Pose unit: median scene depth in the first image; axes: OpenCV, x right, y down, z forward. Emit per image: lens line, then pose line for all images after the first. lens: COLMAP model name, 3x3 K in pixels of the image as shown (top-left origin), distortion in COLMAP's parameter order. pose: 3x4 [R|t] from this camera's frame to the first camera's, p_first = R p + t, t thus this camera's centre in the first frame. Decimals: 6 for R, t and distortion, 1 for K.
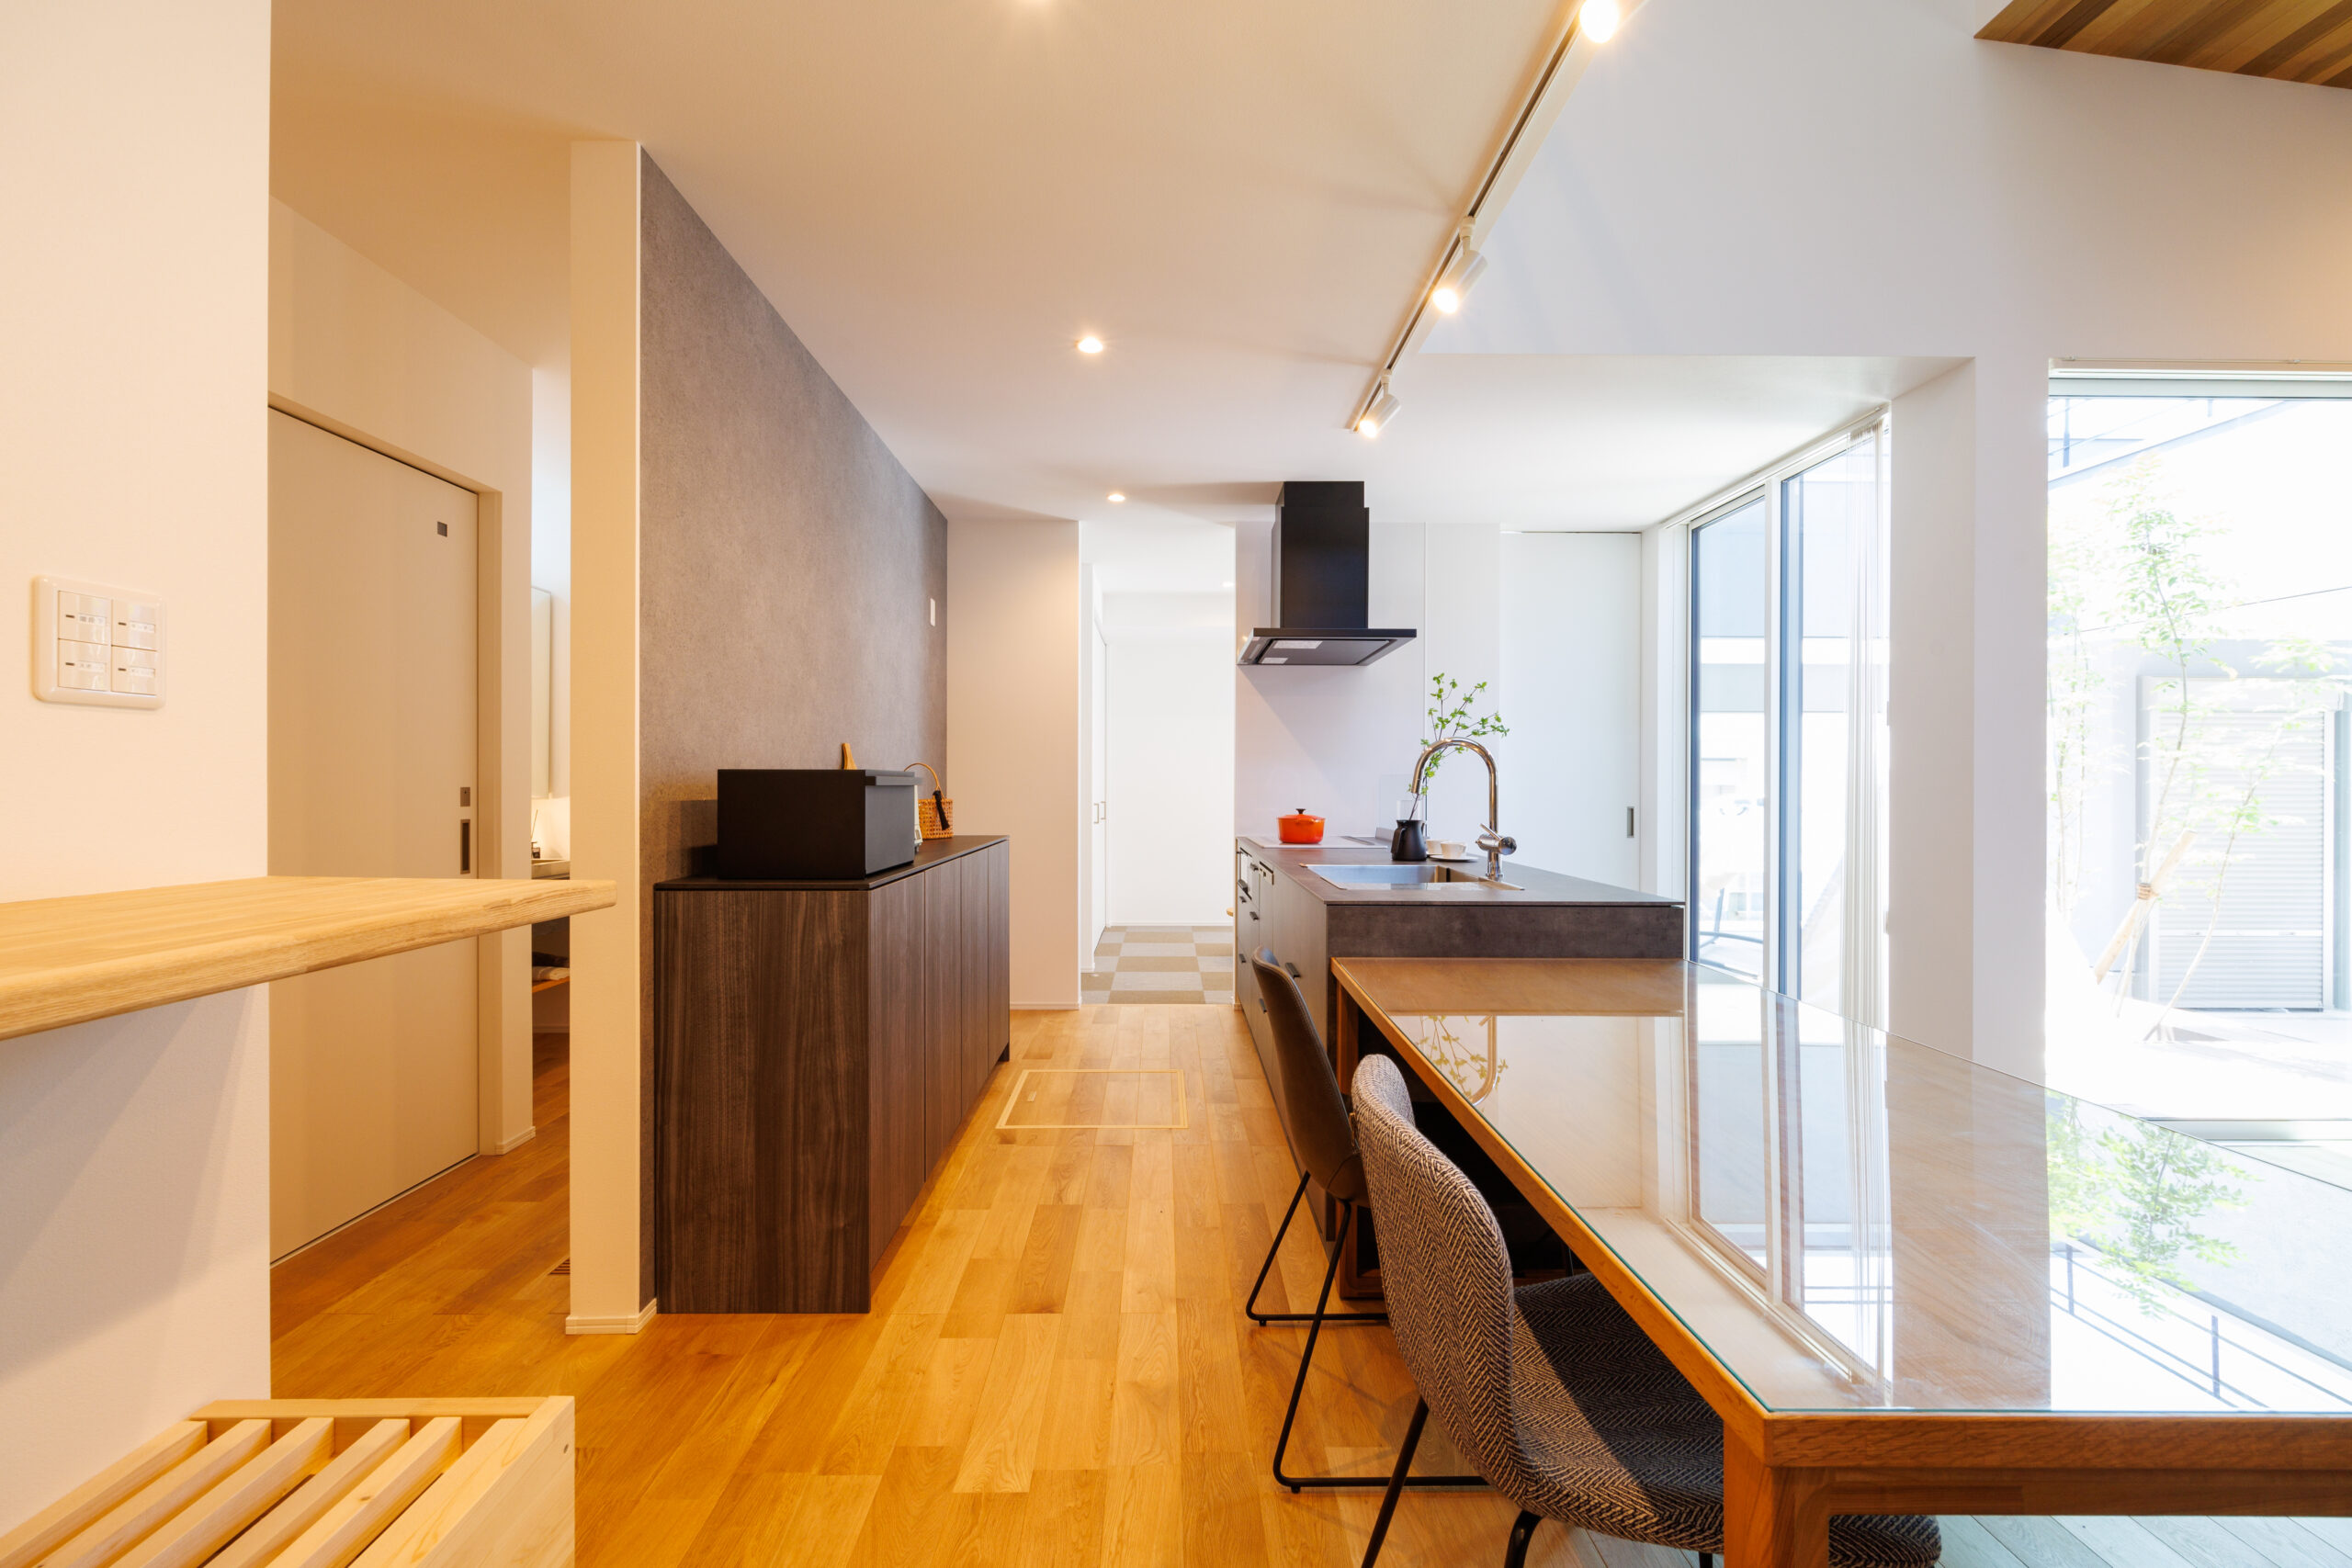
lens RADIAL K [[942.1, 0, 1171.0], [0, 942.1, 782.0], [0, 0, 1]] dist [-0.005723, 0.001231]
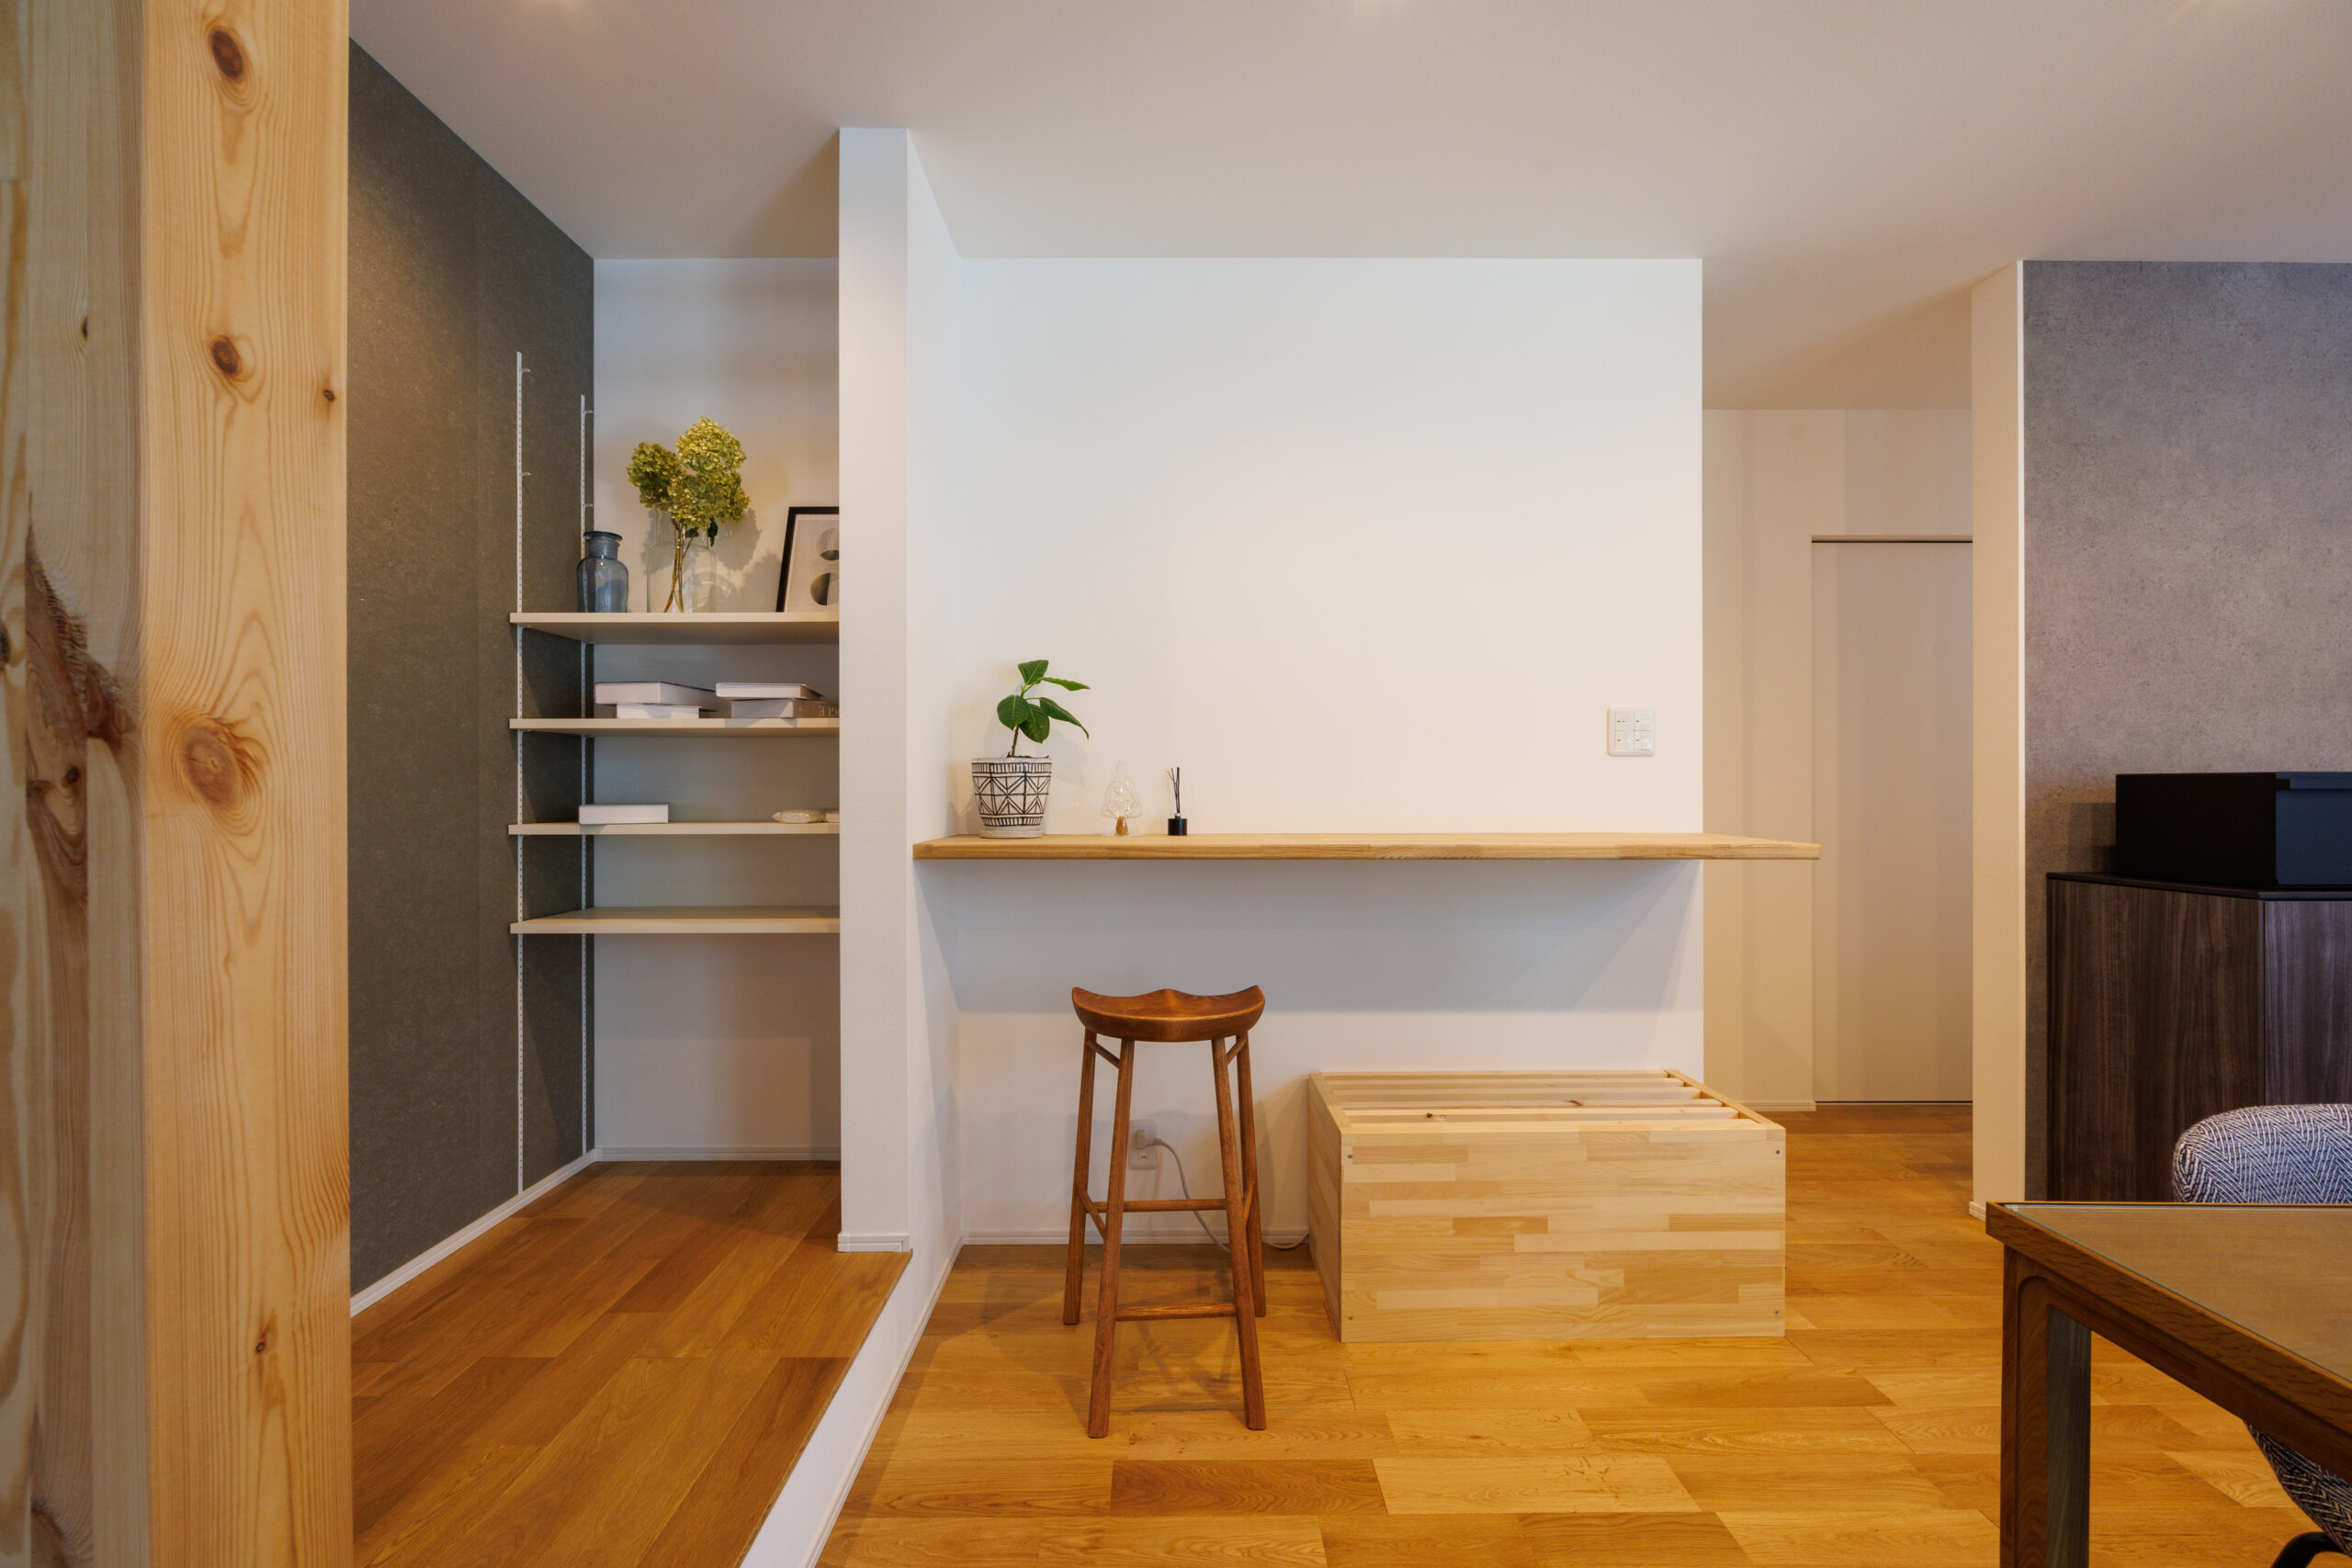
lens RADIAL K [[942.1, 0, 1177.0], [0, 942.1, 788.7], [0, 0, 1]] dist [-0.005723, 0.001231]
pose [[-0.000872, -0.003494, -0.999994, 0.463350], [0.000768, 0.999994, -0.003495, 0.004429], [0.999999, -0.000771, -0.000869, -0.064251]]
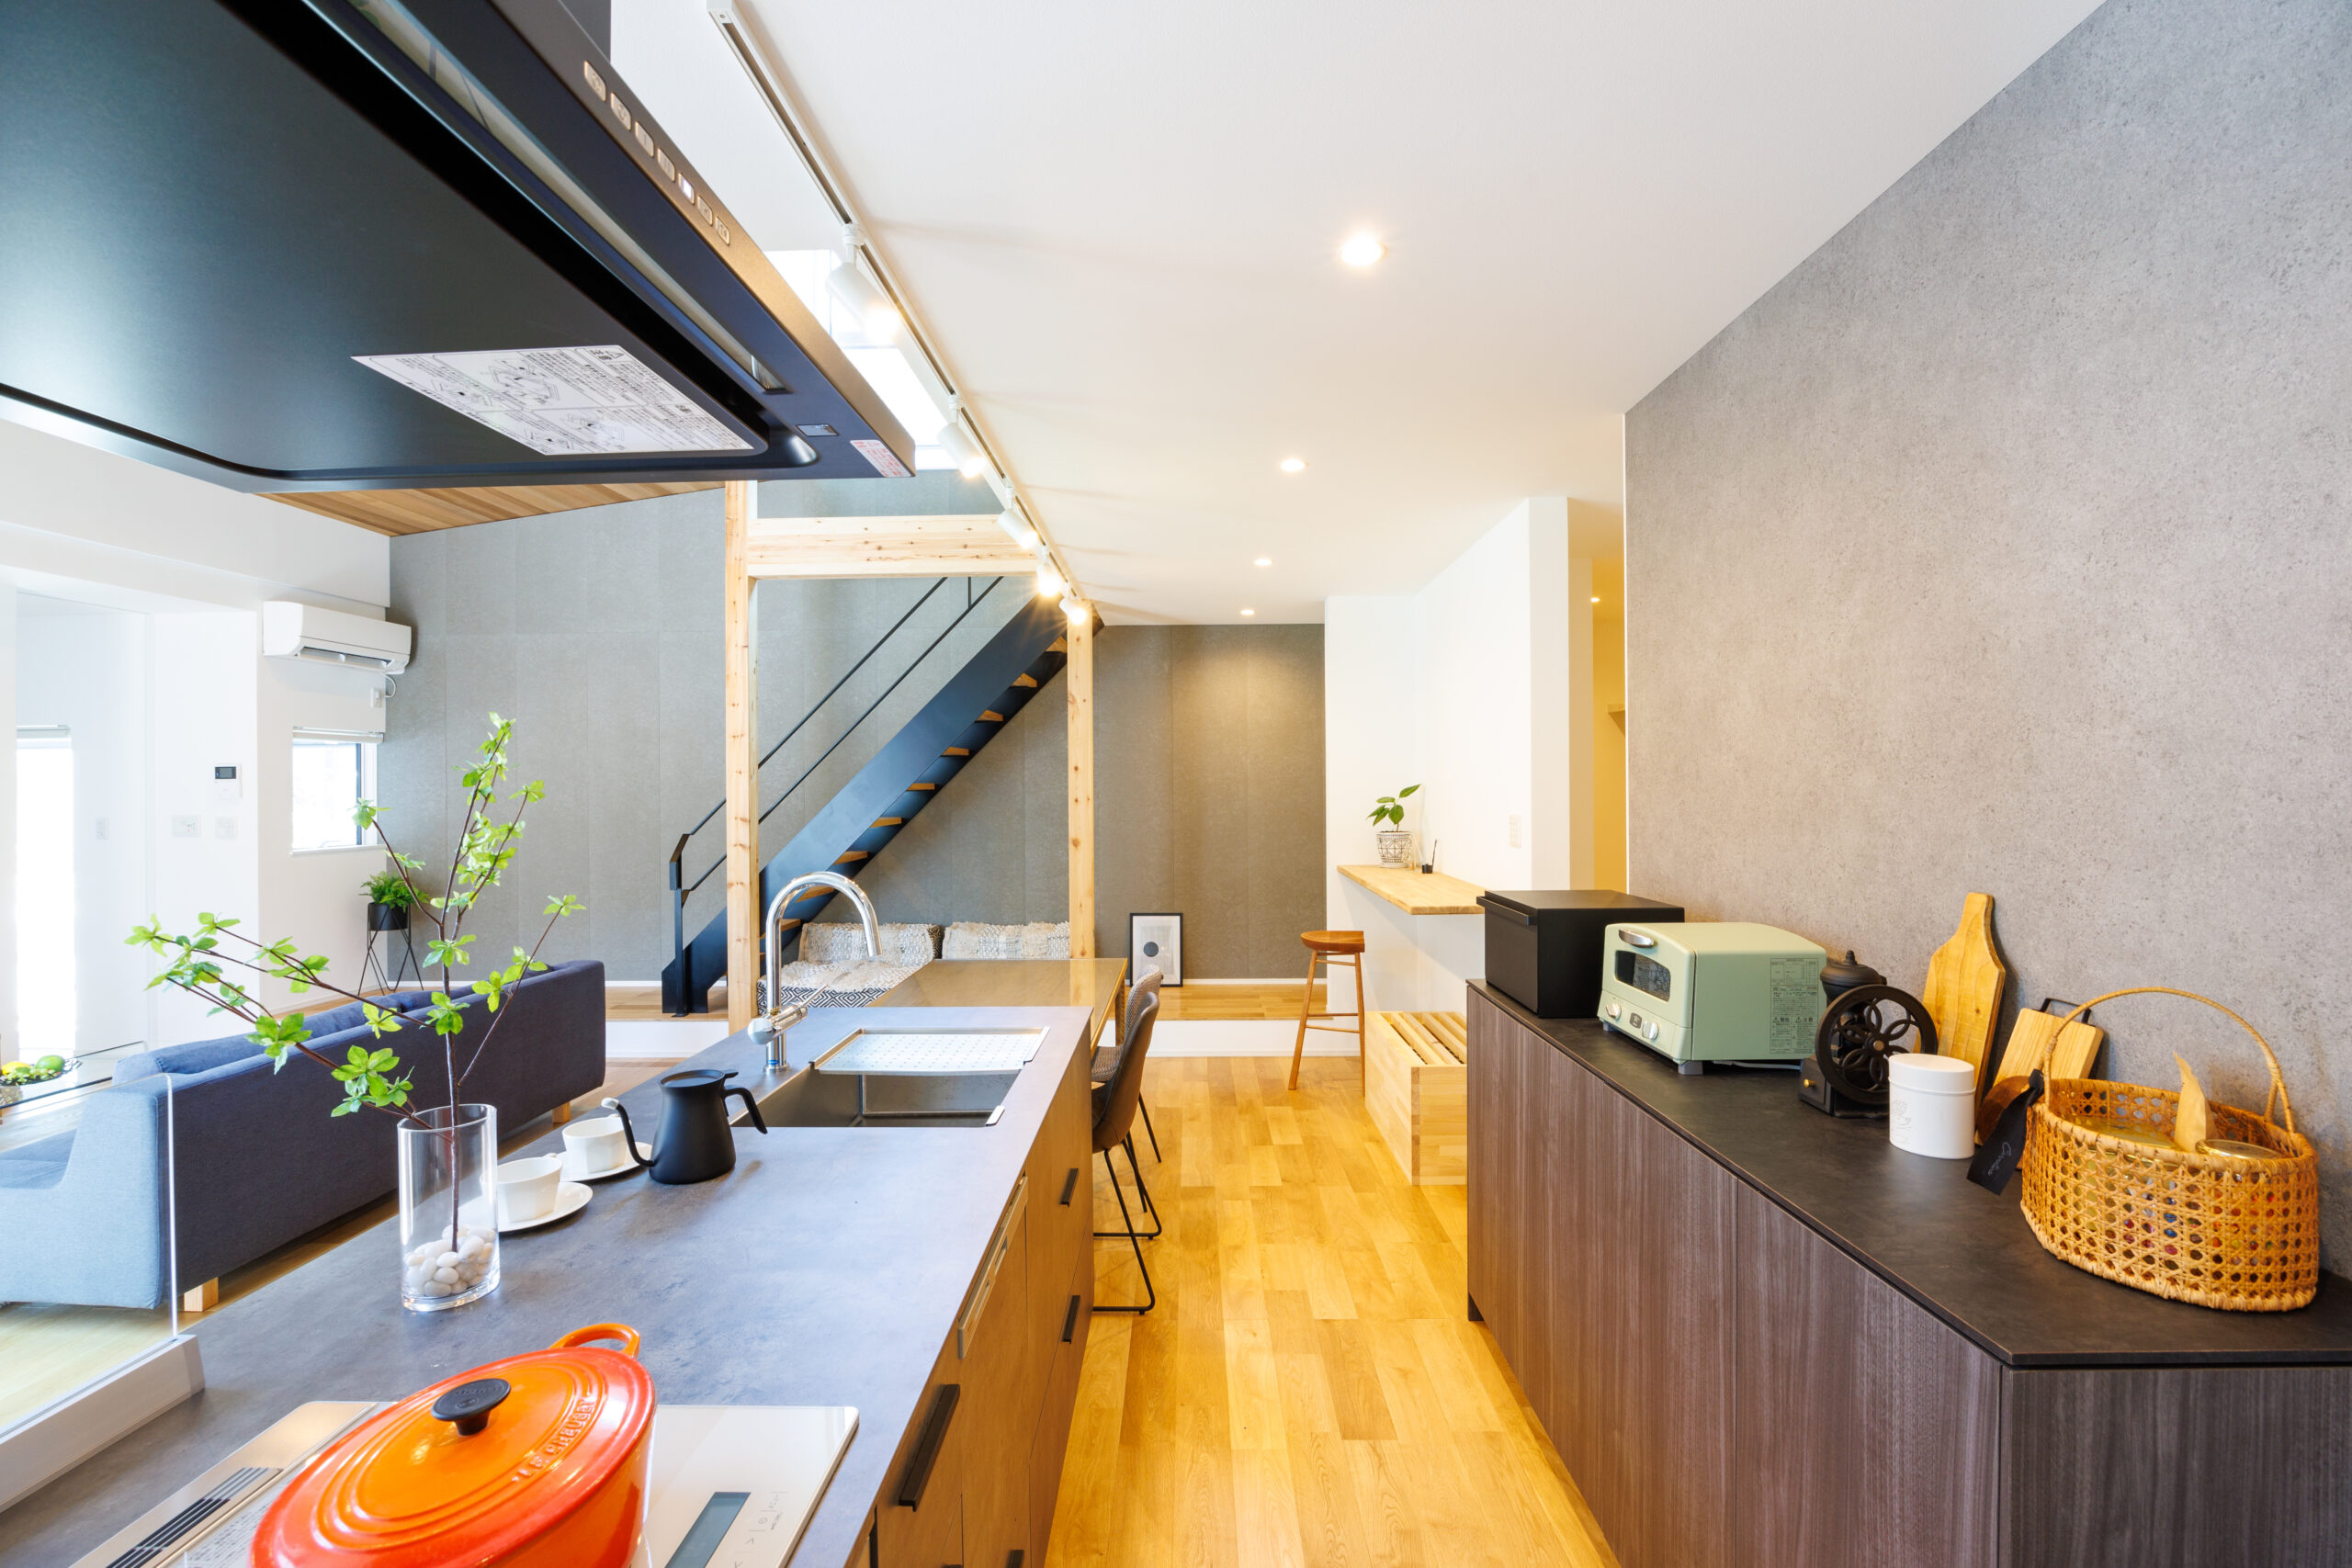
lens RADIAL K [[1029.6, 0, 1164.0], [0, 1029.6, 779.2], [0, 0, 1]] dist [-0.017191, -0.000659]
pose [[-0.999455, 0.003432, 0.032825, 0.027477], [0.003169, 0.999962, -0.008063, -0.110761], [-0.032851, -0.007955, -0.999429, 1.777822]]
